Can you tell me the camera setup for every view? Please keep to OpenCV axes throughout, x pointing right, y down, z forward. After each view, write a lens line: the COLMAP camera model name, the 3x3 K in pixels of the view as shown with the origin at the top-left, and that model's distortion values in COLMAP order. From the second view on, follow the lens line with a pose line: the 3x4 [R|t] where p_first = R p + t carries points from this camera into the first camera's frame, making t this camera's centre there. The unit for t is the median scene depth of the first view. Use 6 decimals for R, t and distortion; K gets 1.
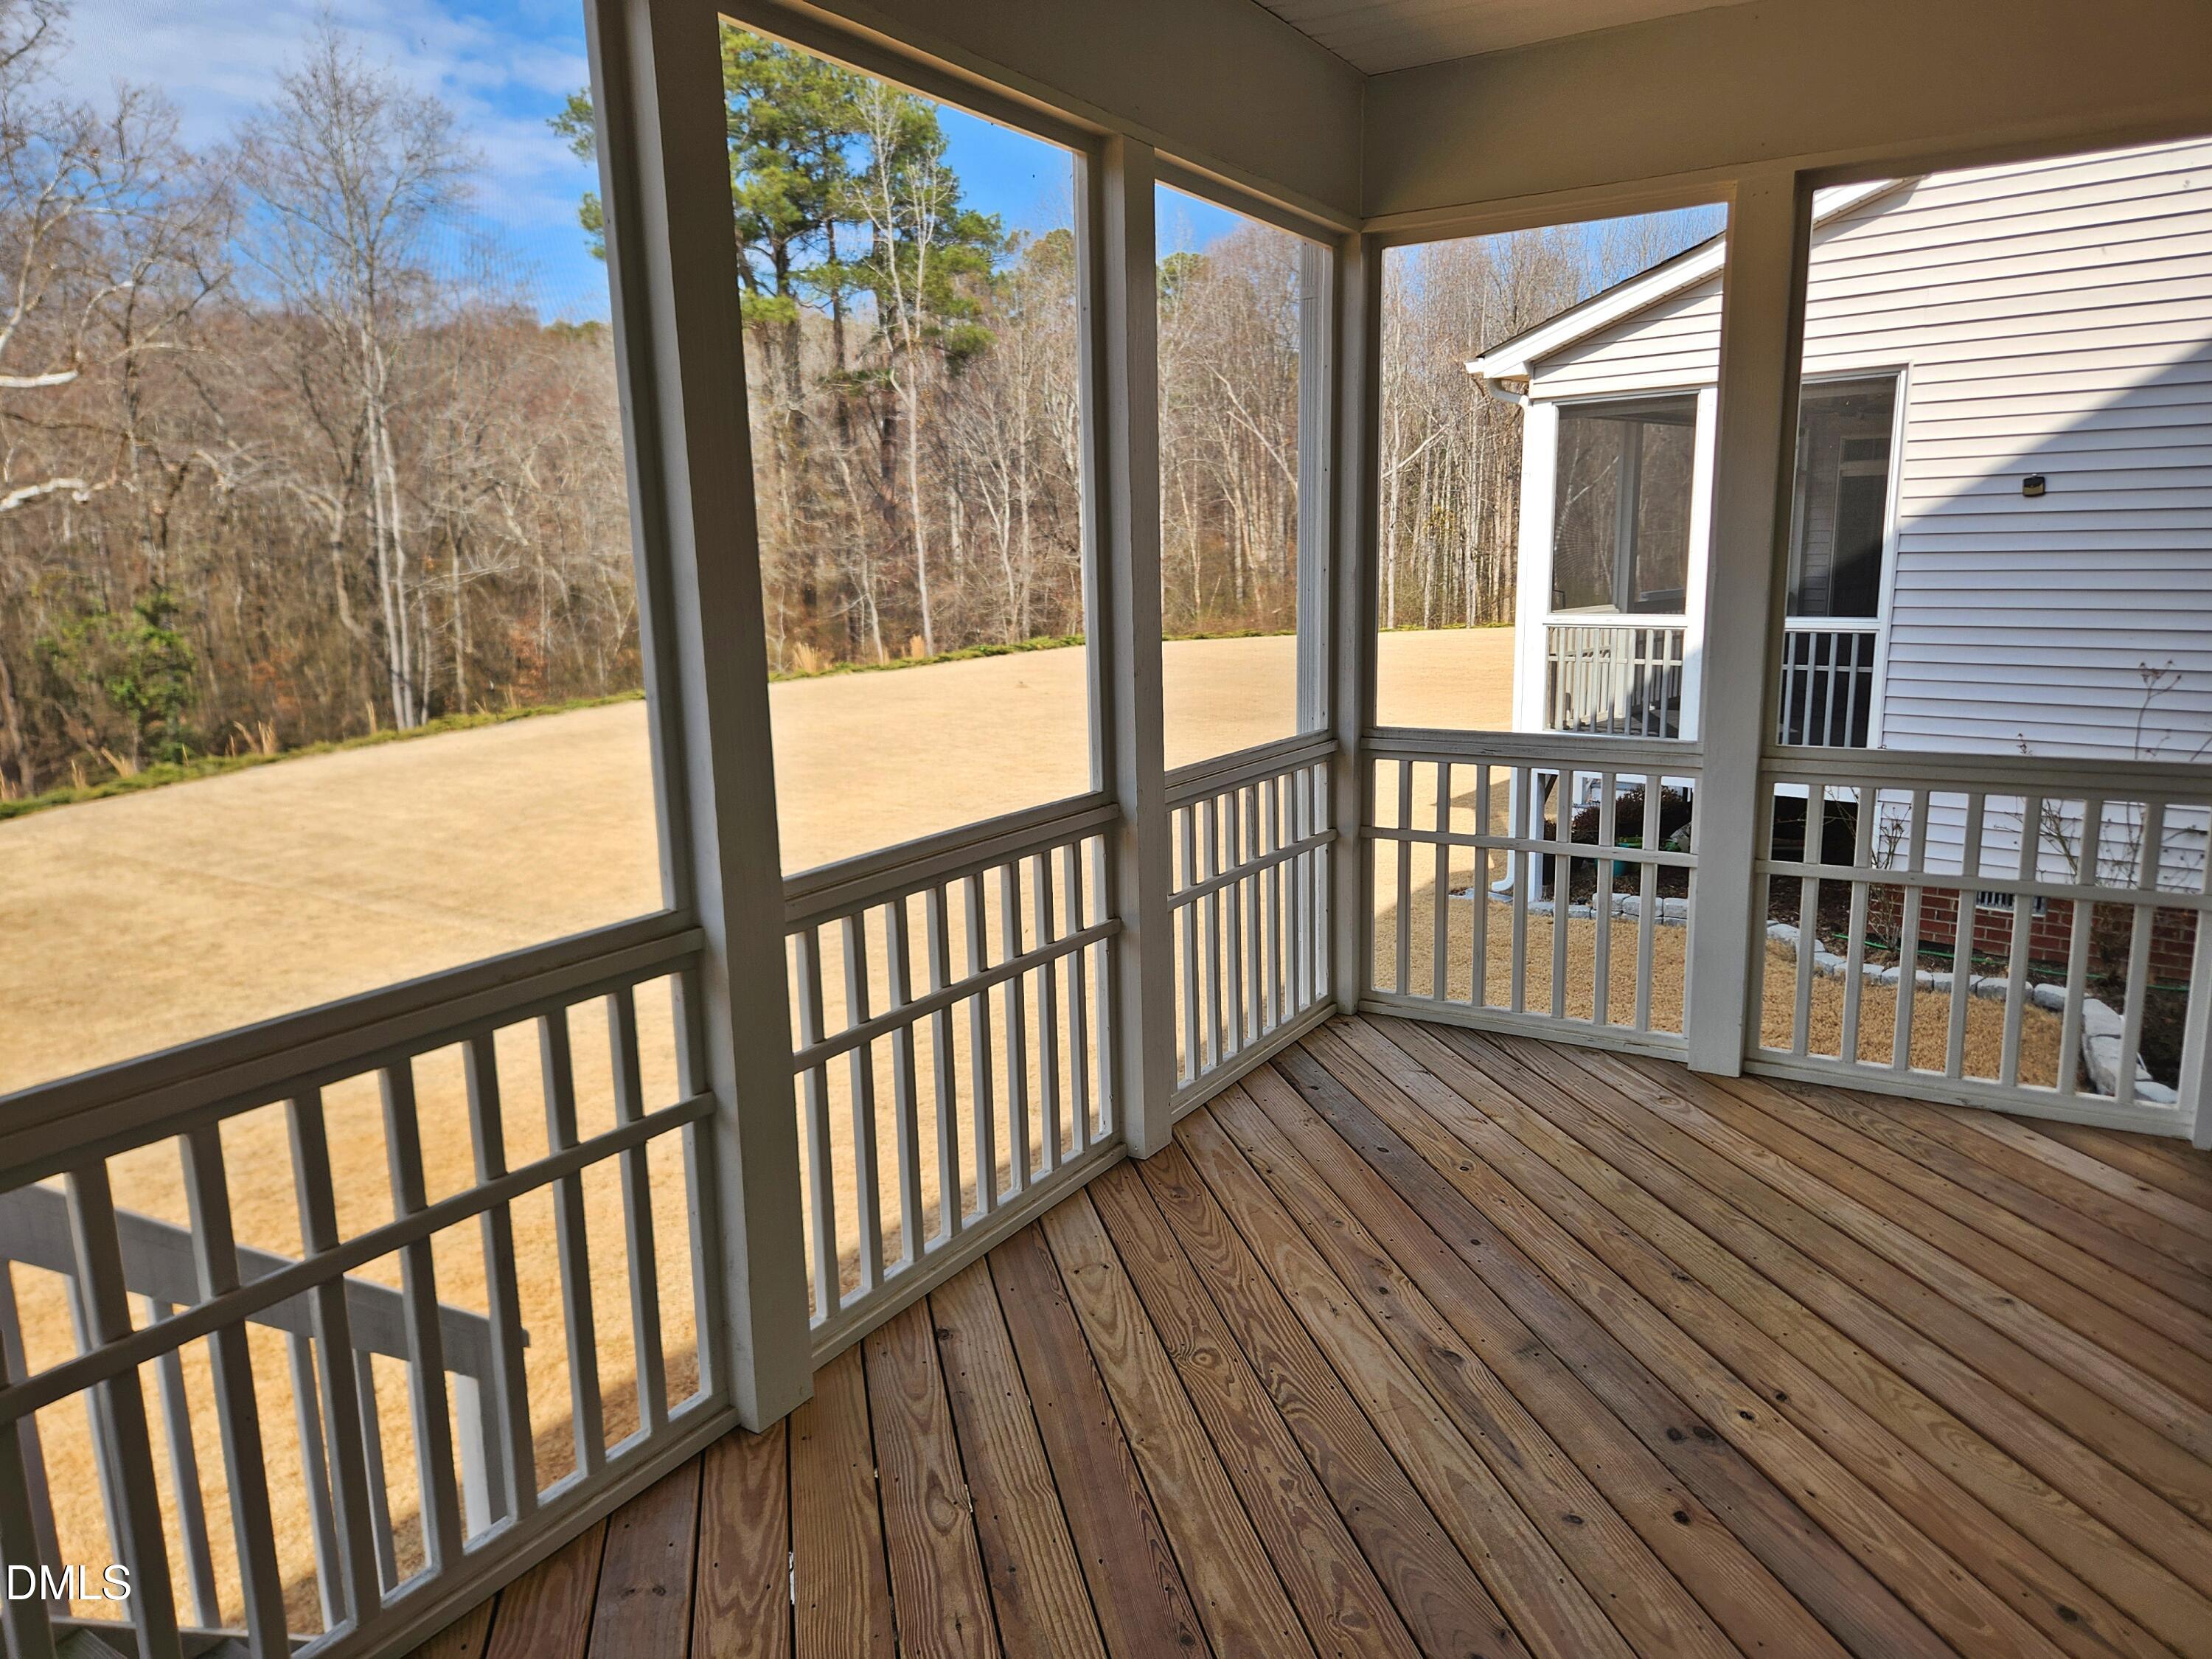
lens RADIAL K [[1498.6, 0, 1115.0], [0, 1498.6, 840.3], [0, 0, 1]] dist [0.081650, -0.053092]
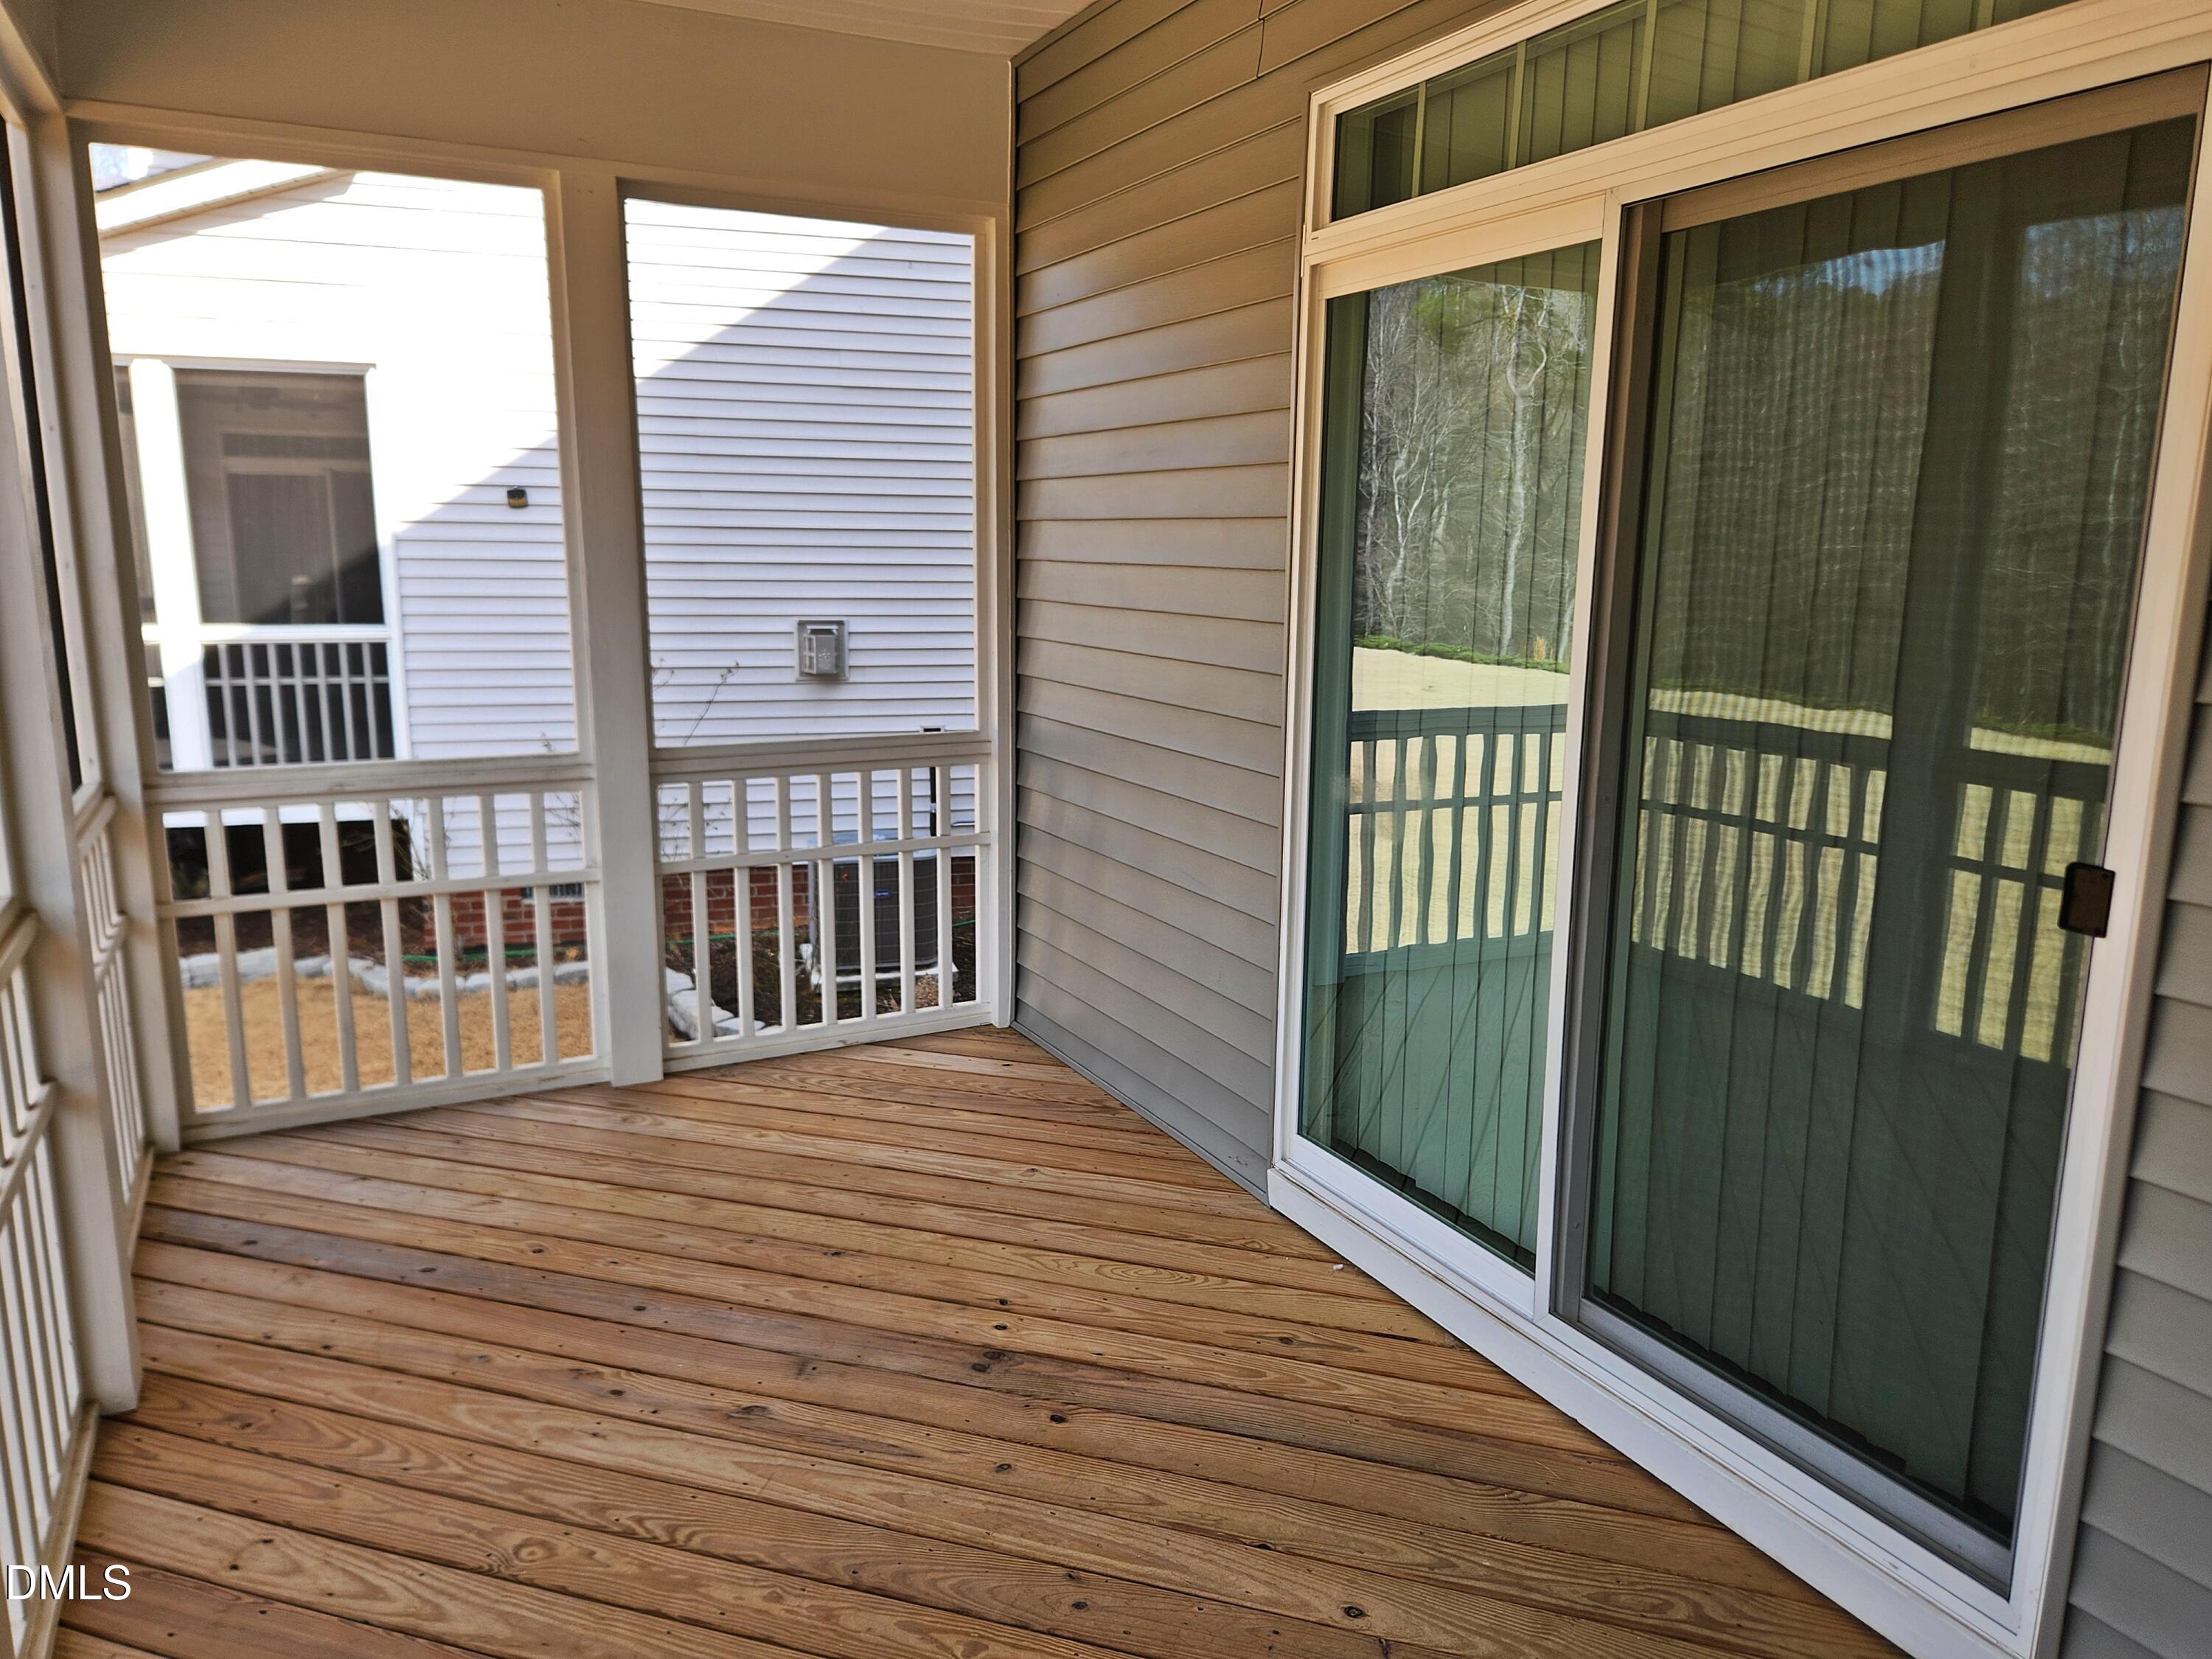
lens RADIAL K [[1575.0, 0, 1109.6], [0, 1575.0, 883.4], [0, 0, 1]] dist [0.077512, -0.064820]
pose [[0.523262, -0.162170, 0.836599, -0.163816], [0.150312, 0.983897, 0.096708, -0.016526], [-0.838811, 0.075147, 0.539212, 0.096432]]
